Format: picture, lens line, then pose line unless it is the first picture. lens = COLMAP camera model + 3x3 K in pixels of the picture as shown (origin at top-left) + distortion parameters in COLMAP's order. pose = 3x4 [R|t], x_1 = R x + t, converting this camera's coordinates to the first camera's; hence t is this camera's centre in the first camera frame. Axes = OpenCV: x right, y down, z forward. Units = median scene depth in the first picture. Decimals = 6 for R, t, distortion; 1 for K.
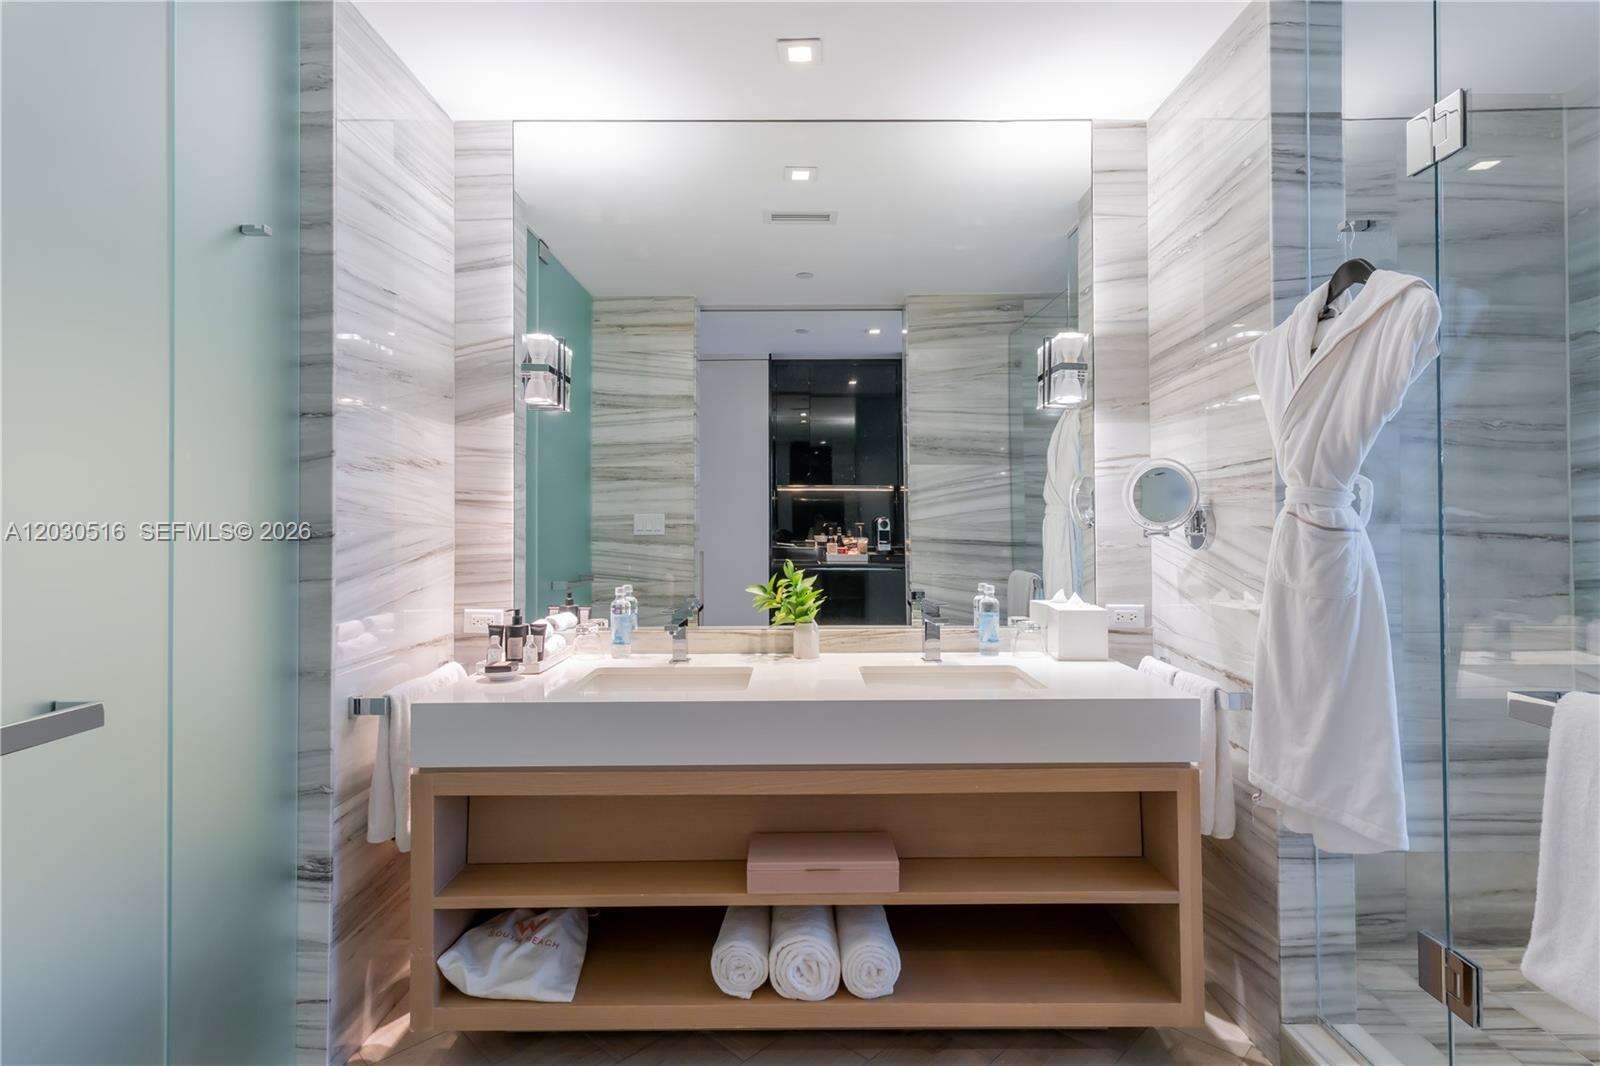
lens RADIAL K [[791.1, 0, 798.7], [0, 791.1, 519.3], [0, 0, 1]] dist [-0.000179, -0.000080]
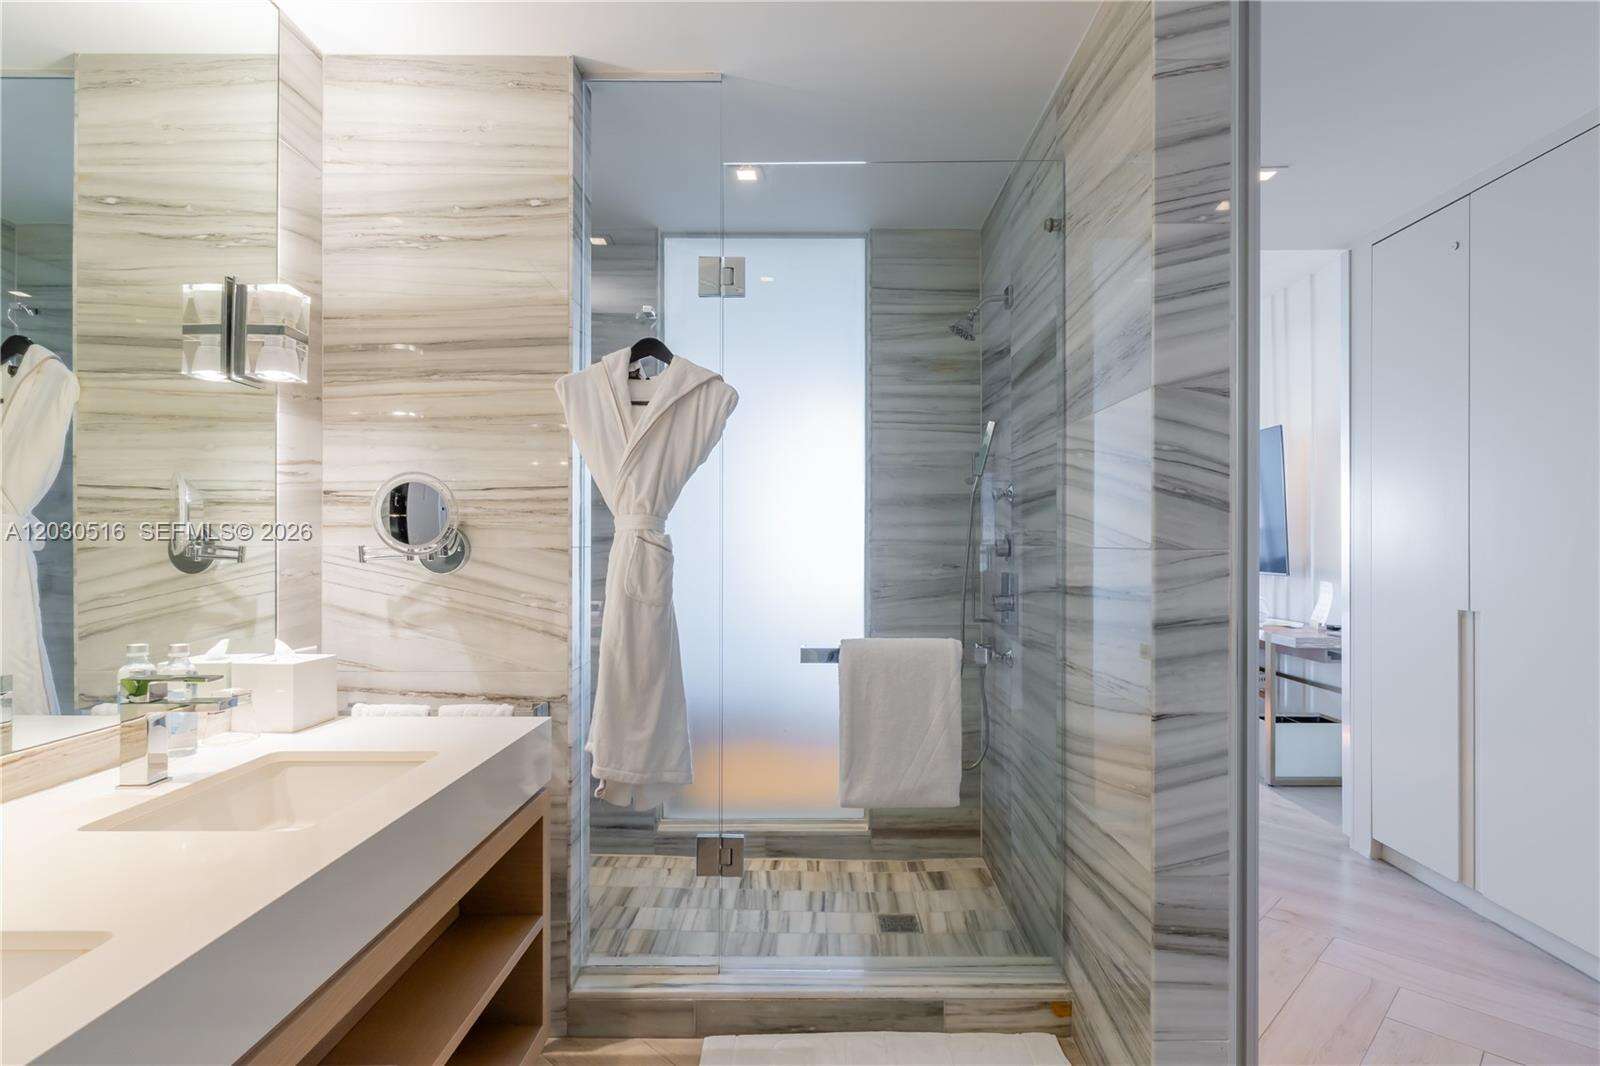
lens RADIAL K [[833.1, 0, 815.0], [0, 833.1, 540.0], [0, 0, 1]] dist [0.002141, -0.000621]
pose [[0.001017, 0.011443, 0.999934, -0.496089], [-0.003120, 0.999930, -0.011440, 0.008803], [-0.999995, -0.003108, 0.001053, 0.575474]]
